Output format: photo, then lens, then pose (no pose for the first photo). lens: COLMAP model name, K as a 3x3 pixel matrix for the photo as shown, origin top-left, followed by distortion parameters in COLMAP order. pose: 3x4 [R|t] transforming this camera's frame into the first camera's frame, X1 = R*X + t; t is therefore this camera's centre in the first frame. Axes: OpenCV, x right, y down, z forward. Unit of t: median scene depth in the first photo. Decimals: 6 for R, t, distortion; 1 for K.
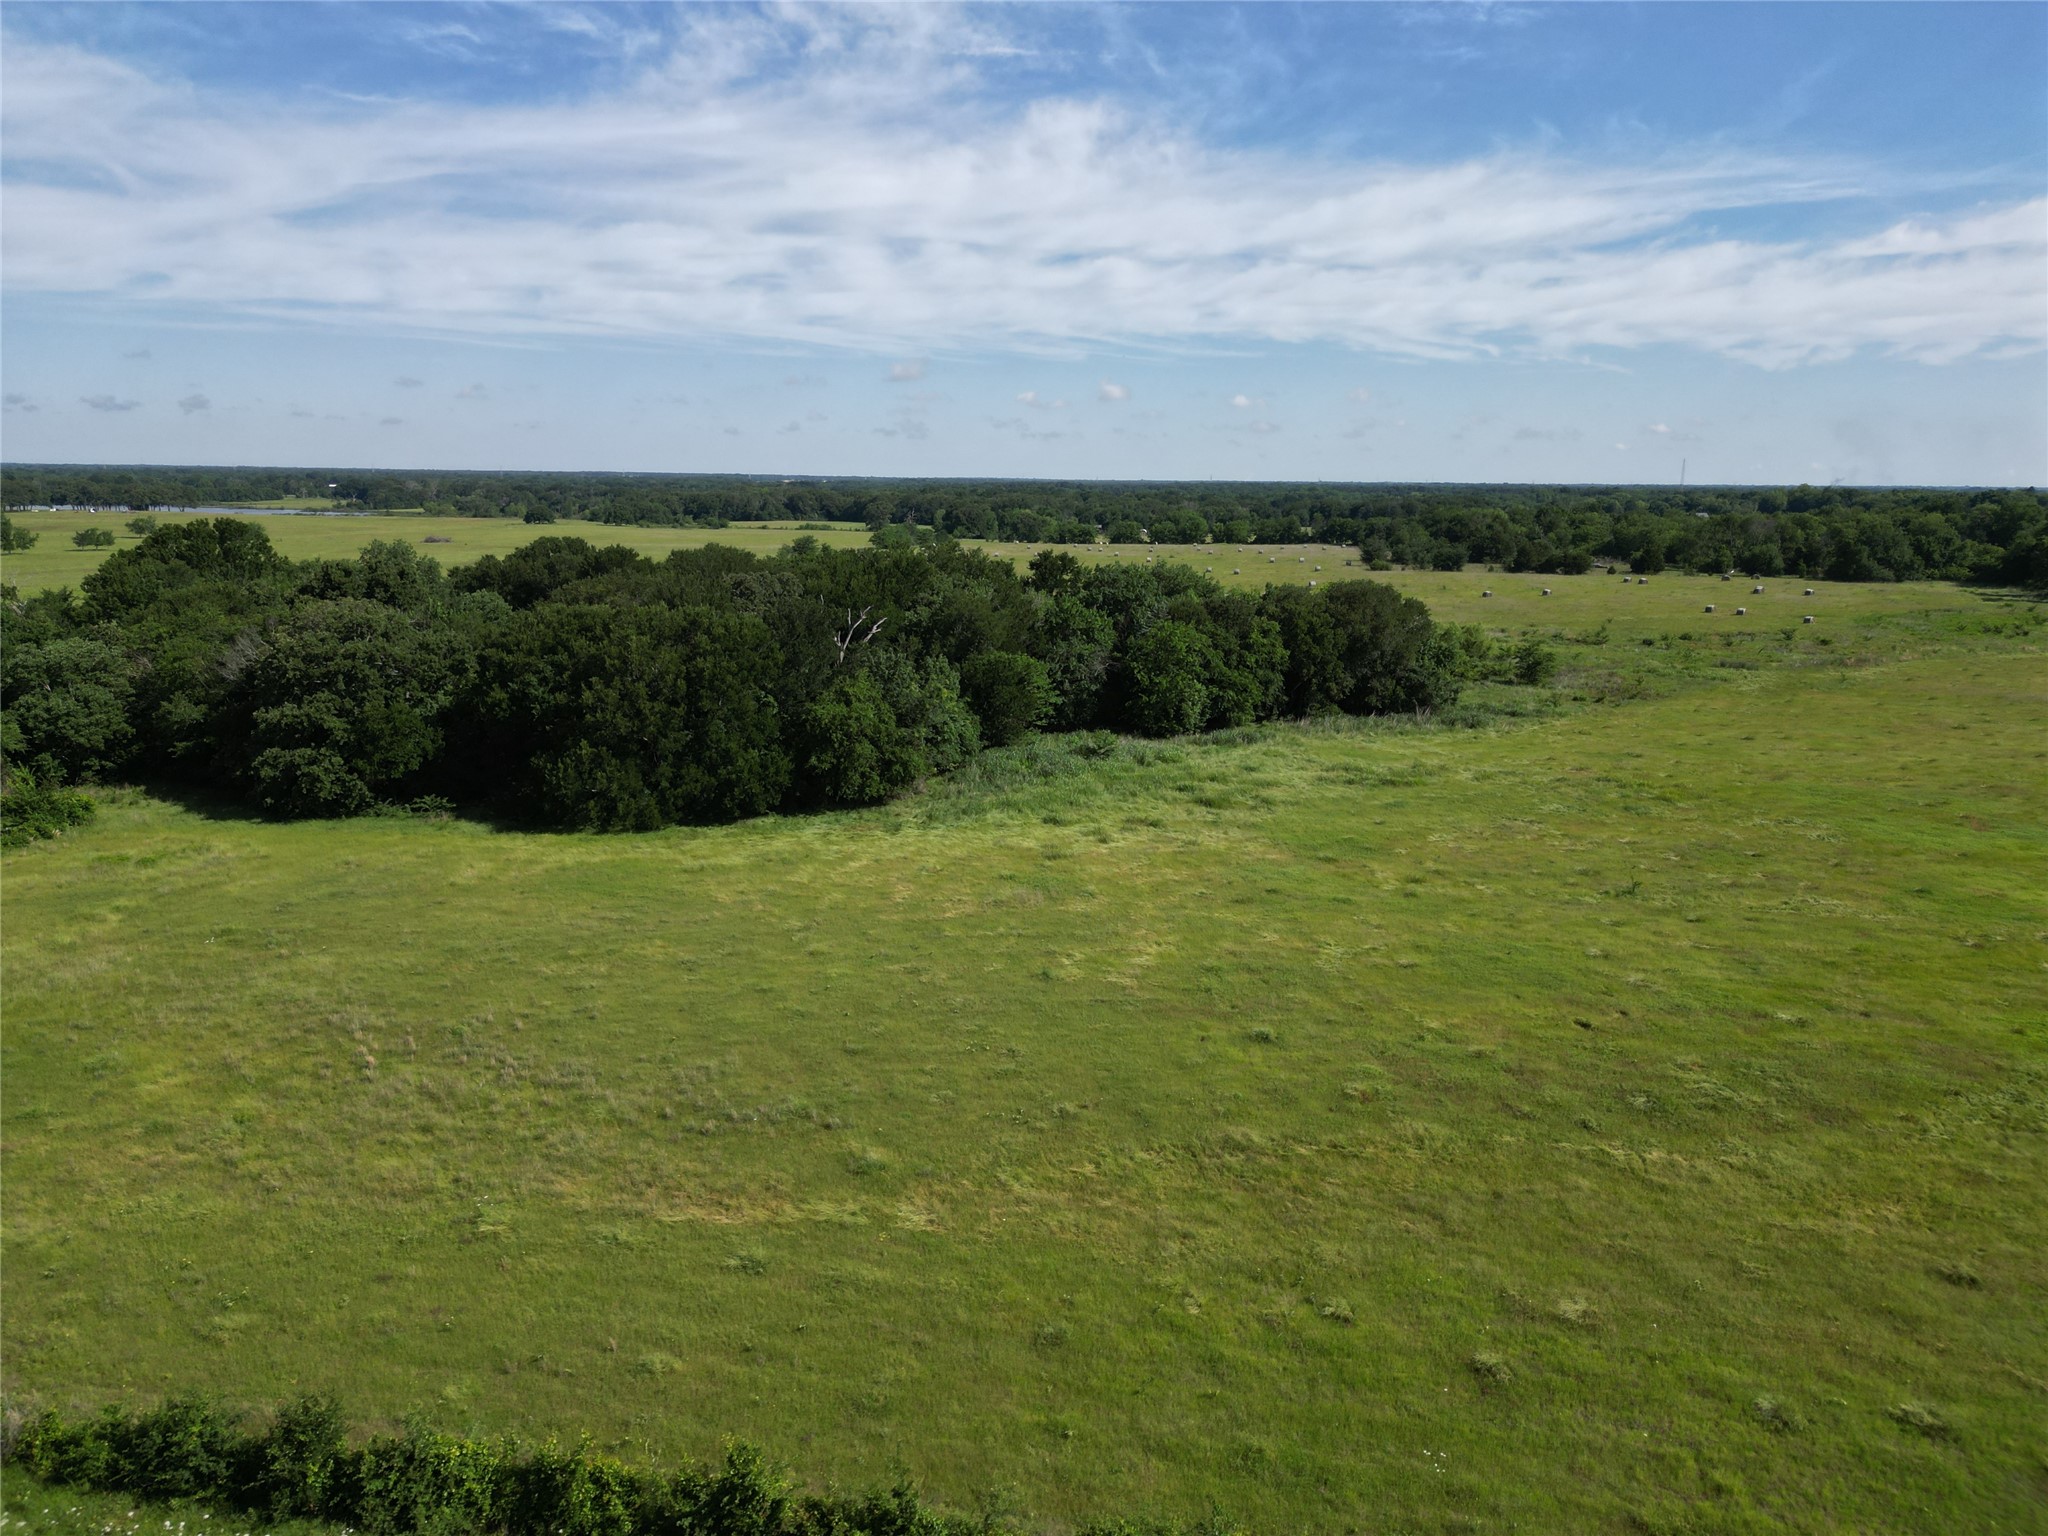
lens RADIAL K [[1420.9, 0, 1024.4], [0, 1420.9, 775.4], [0, 0, 1]] dist [0.072724, -0.066833]
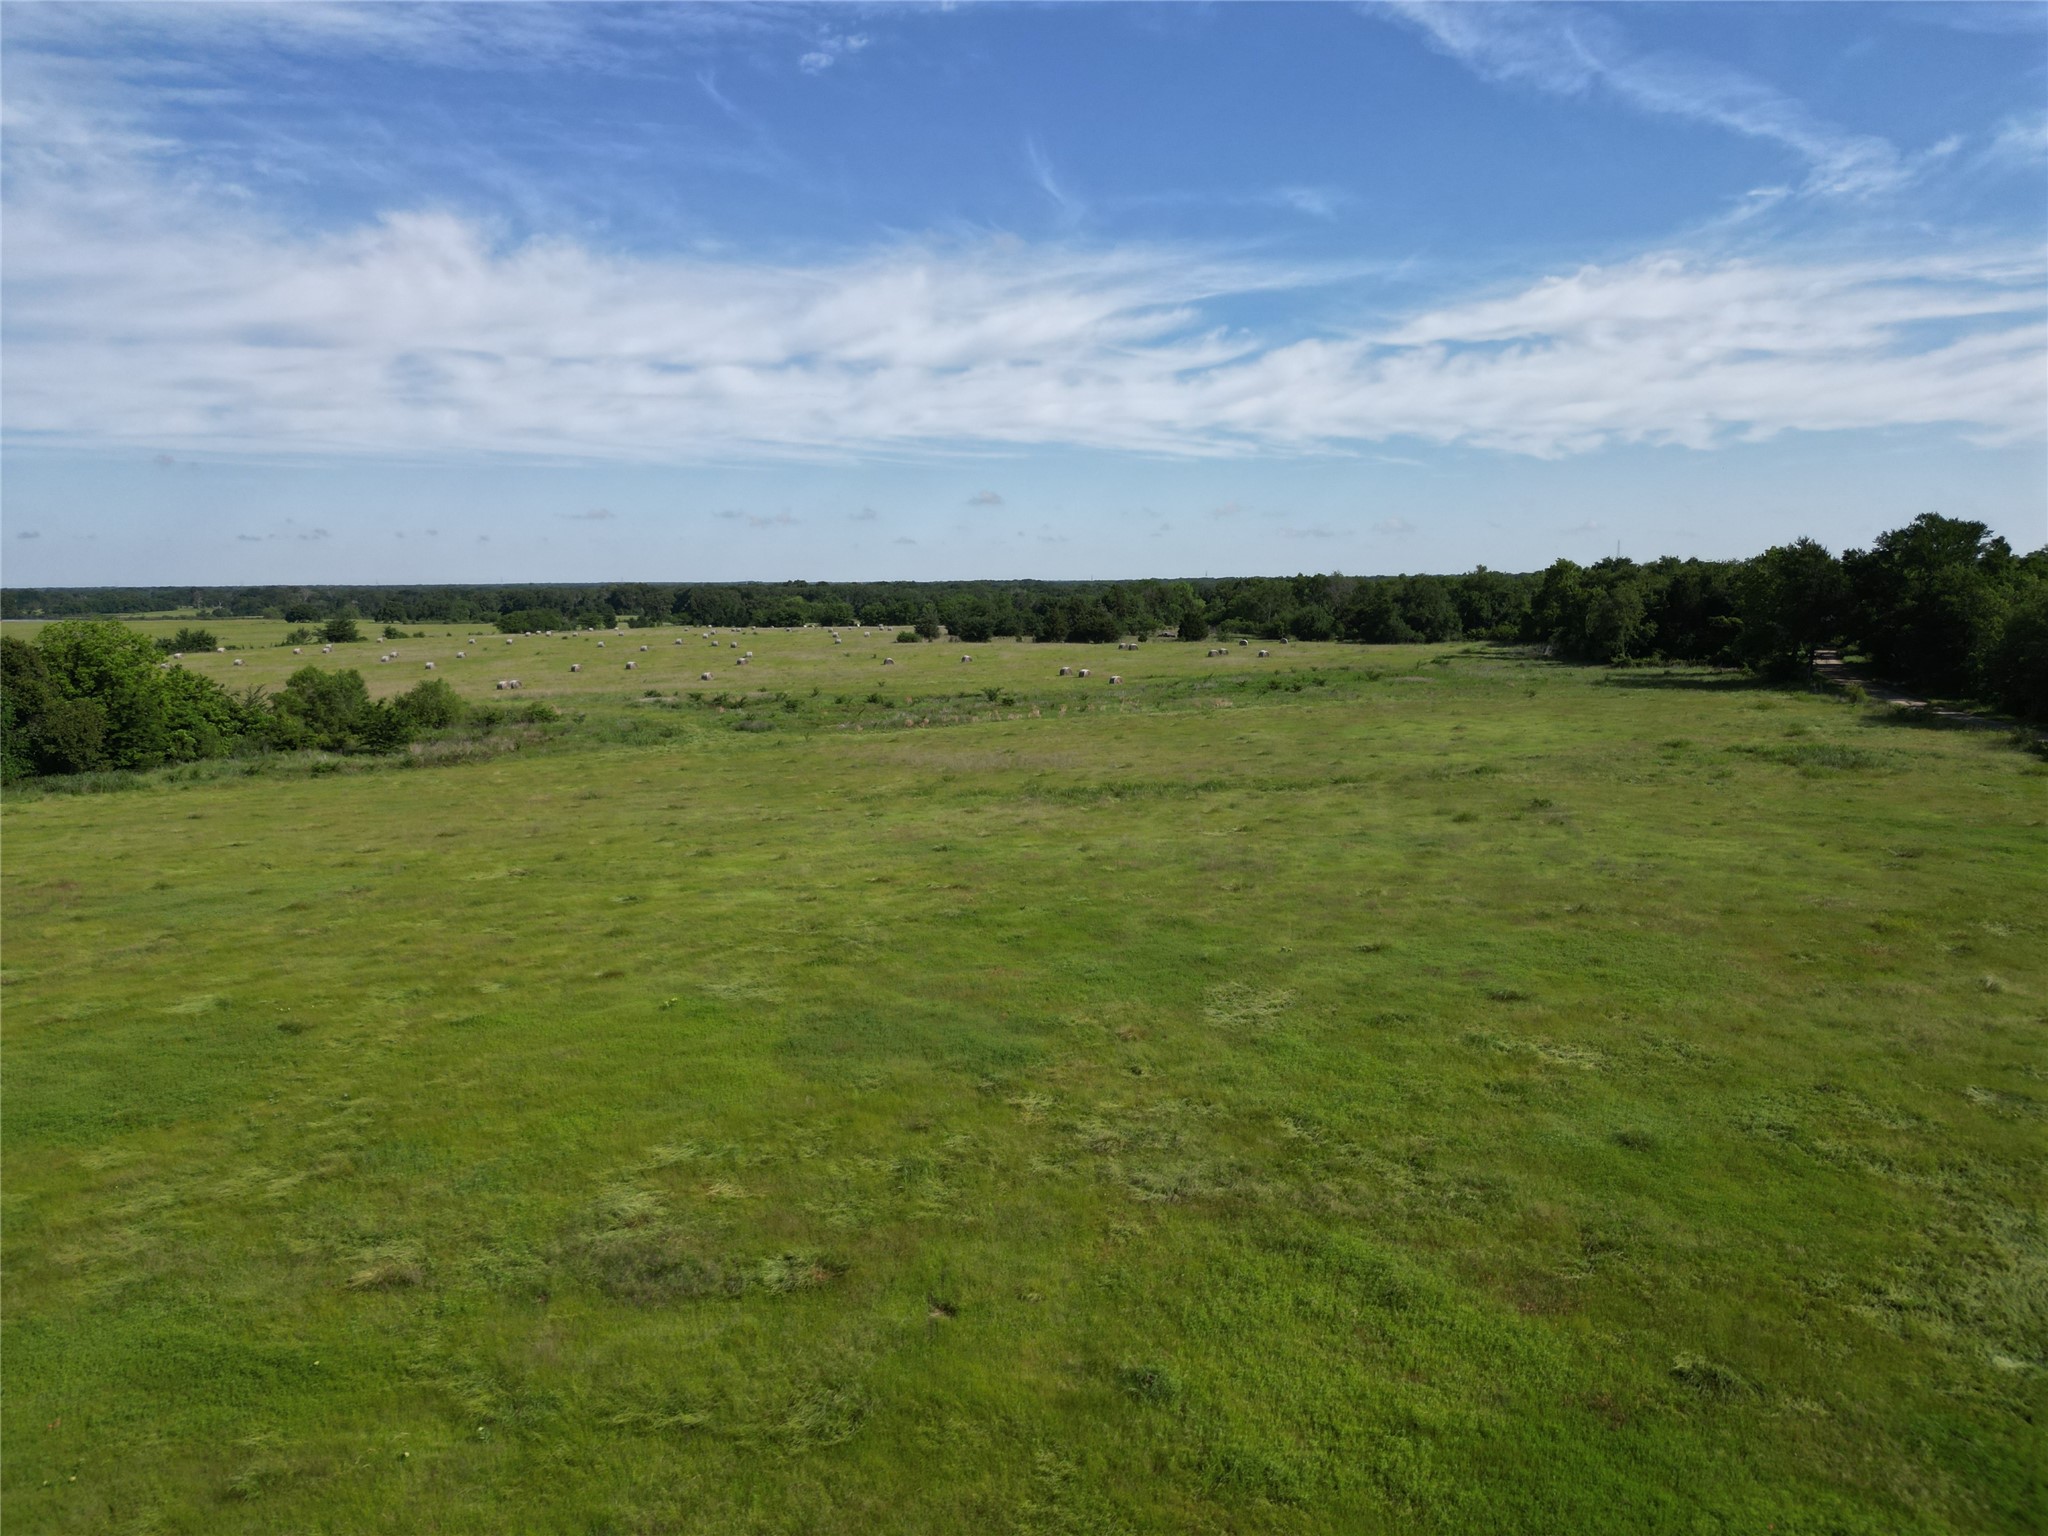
lens RADIAL K [[1435.1, 0, 1023.2], [0, 1435.1, 749.4], [0, 0, 1]] dist [0.067719, -0.061116]
pose [[0.999620, -0.023762, -0.013949, 0.327415], [0.022425, 0.995759, -0.089225, 0.000704], [0.016010, 0.088878, 0.995914, 0.028093]]
